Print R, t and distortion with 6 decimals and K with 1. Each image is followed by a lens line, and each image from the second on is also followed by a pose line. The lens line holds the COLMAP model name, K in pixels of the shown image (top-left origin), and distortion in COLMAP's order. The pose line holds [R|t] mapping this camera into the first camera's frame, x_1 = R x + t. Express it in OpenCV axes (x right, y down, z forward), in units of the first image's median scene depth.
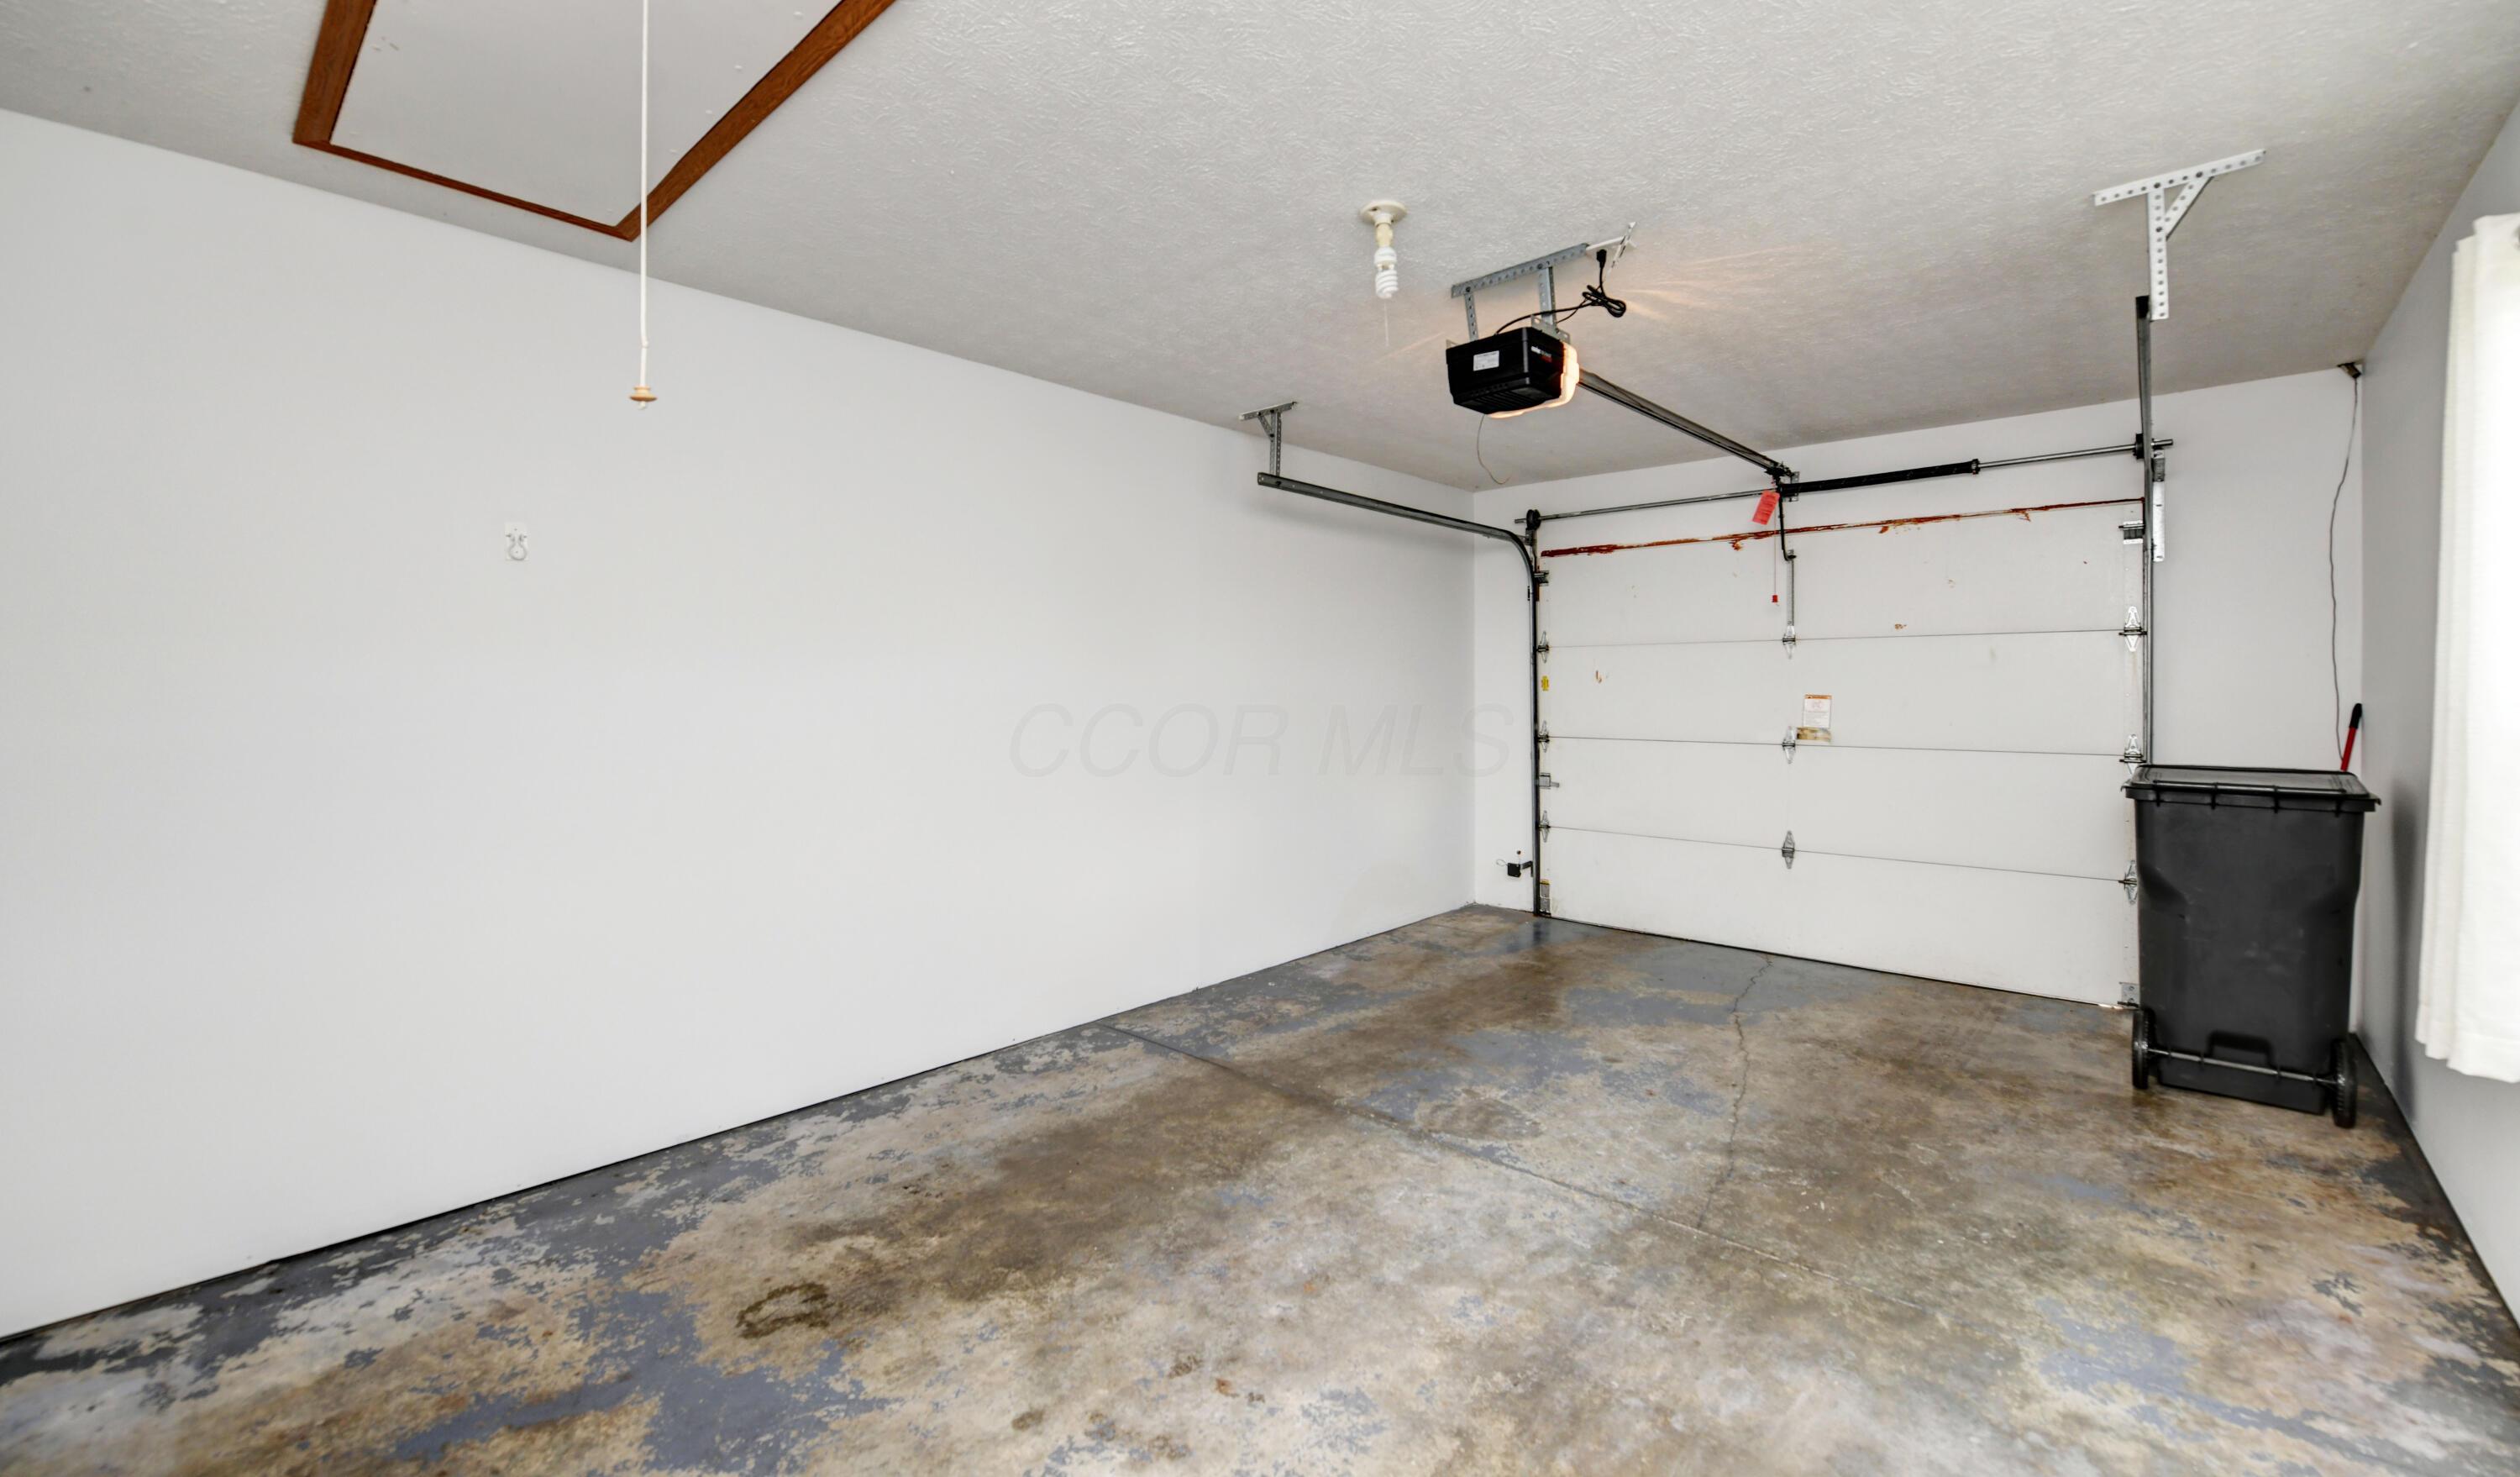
lens RADIAL K [[1043.1, 0, 1263.8], [0, 1043.1, 693.3], [0, 0, 1]] dist [-0.024684, -0.000551]
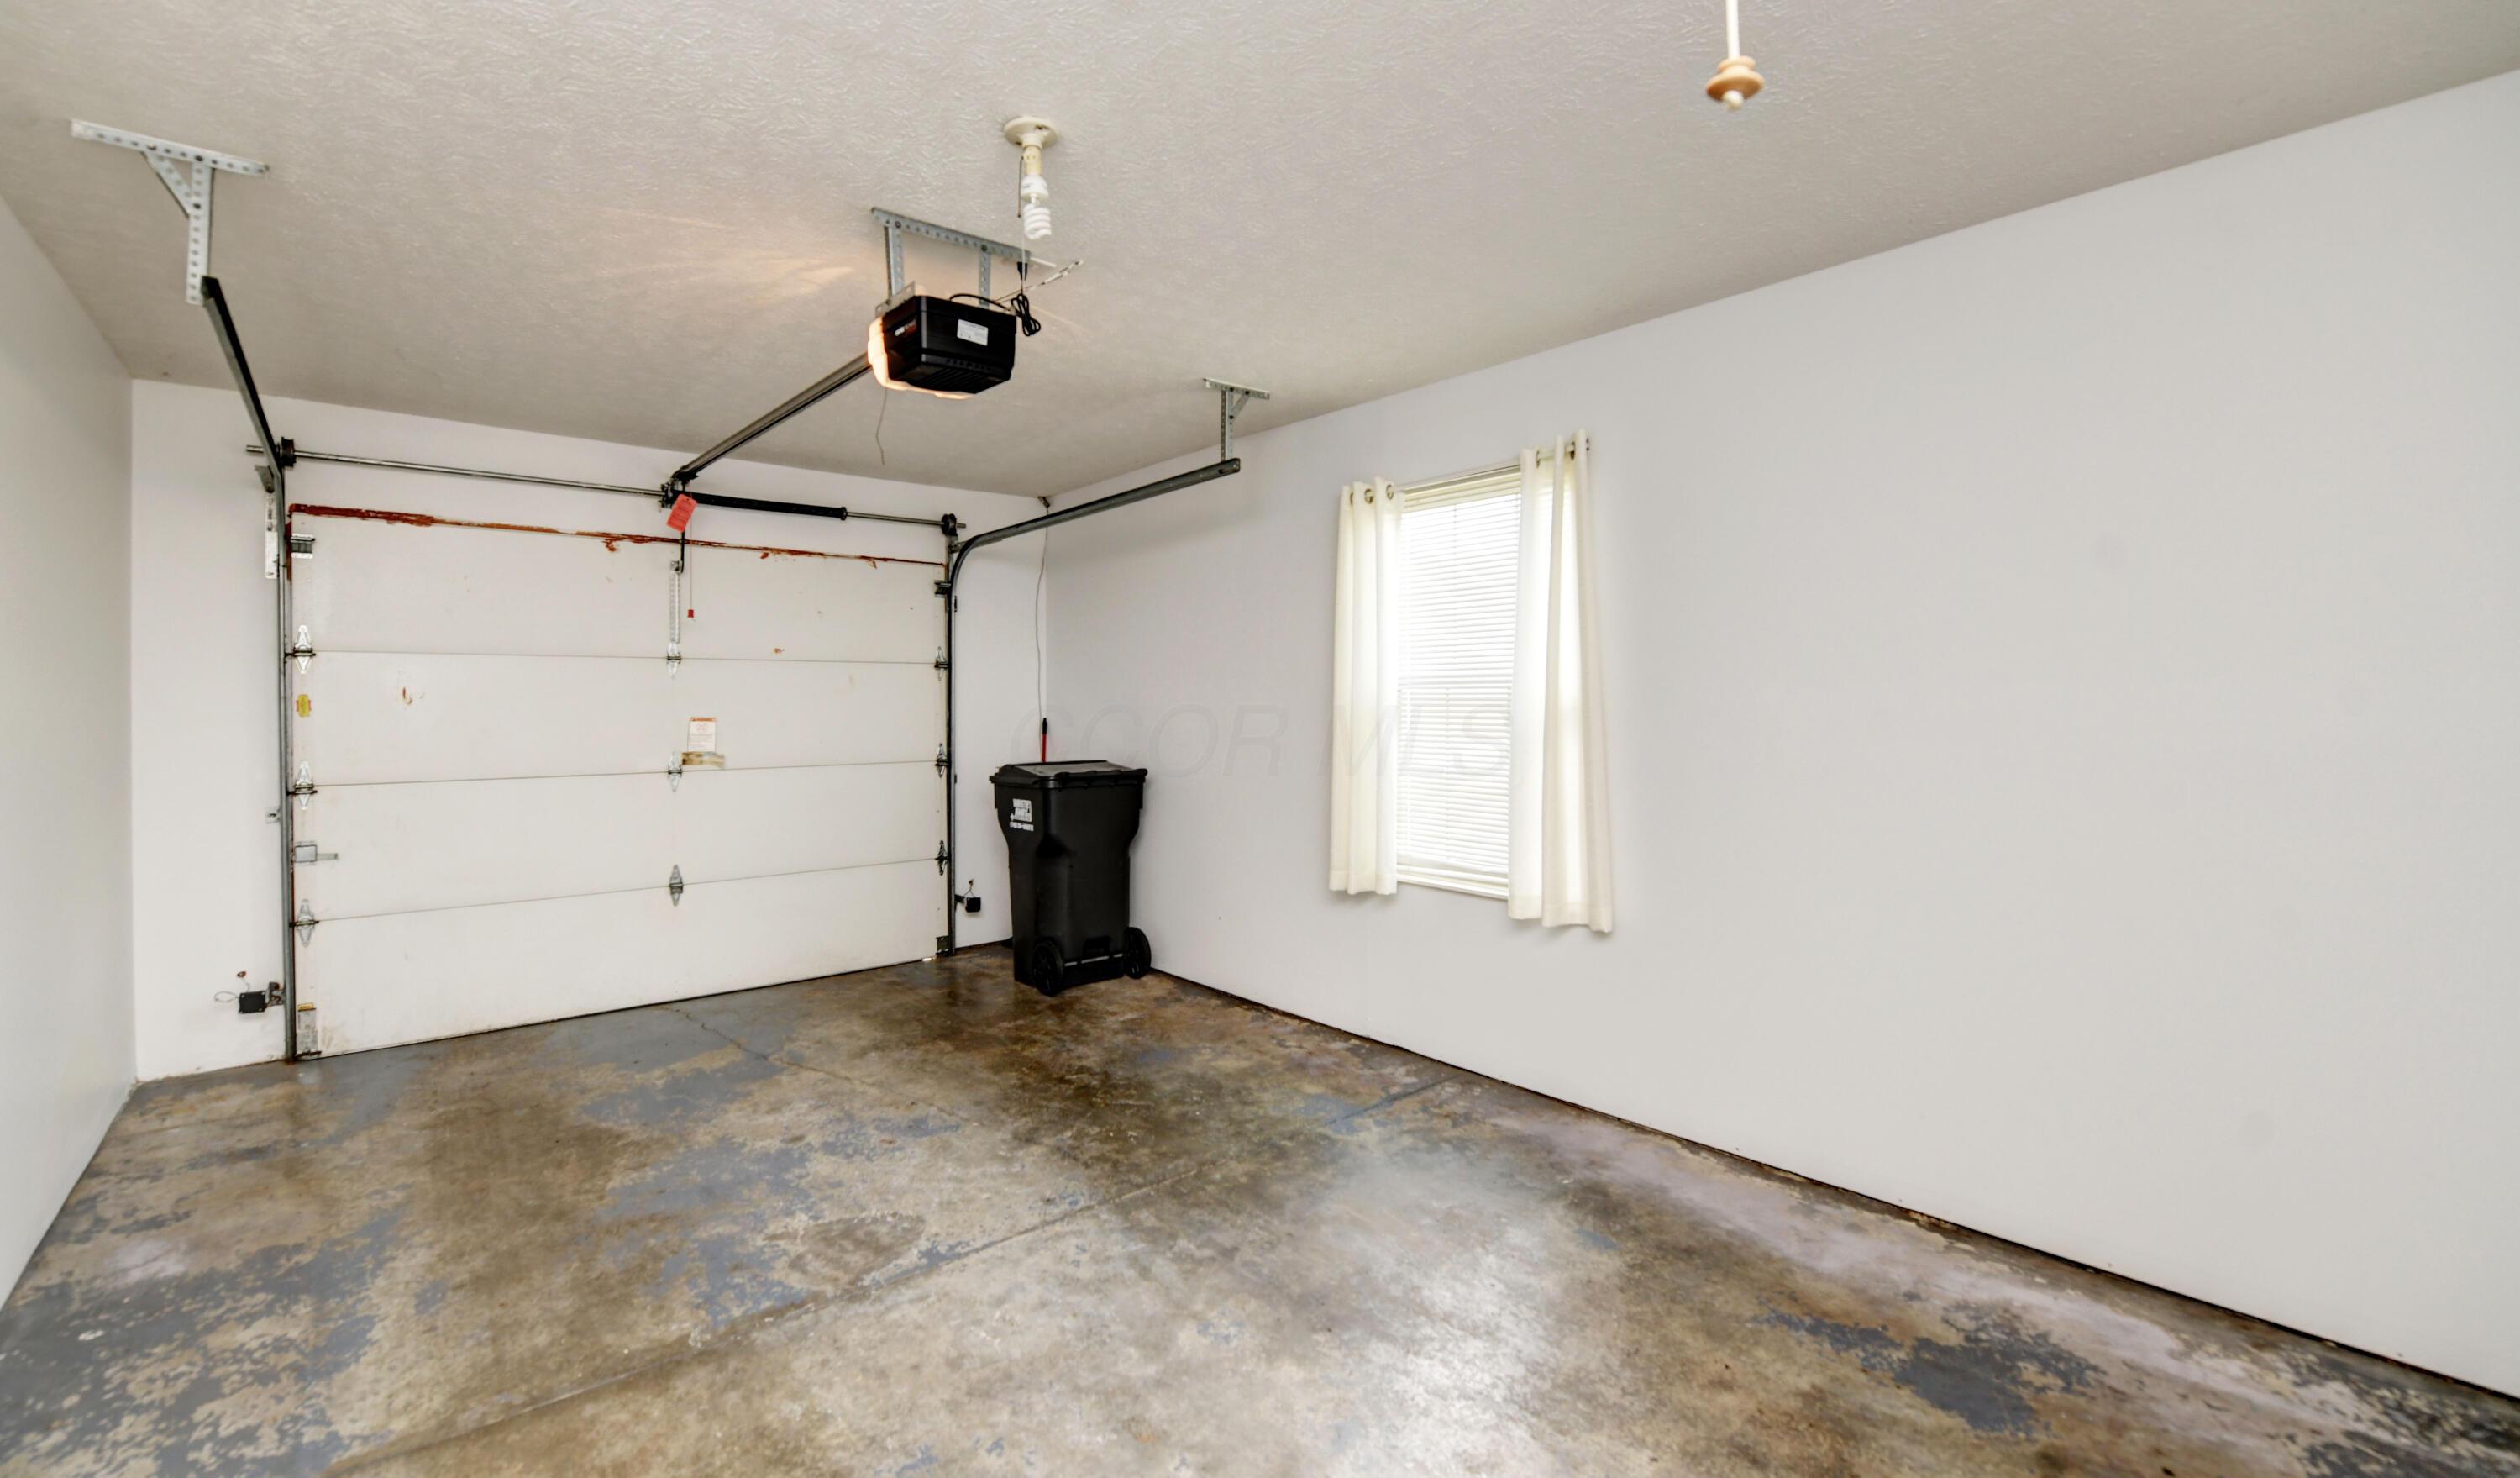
lens RADIAL K [[1045.3, 0, 1255.4], [0, 1045.3, 709.3], [0, 0, 1]] dist [-0.019680, -0.000613]
pose [[0.115532, -0.002628, 0.993300, -0.546153], [0.010369, 0.999945, 0.001439, -0.003143], [-0.993250, 0.010133, 0.115553, 0.584405]]
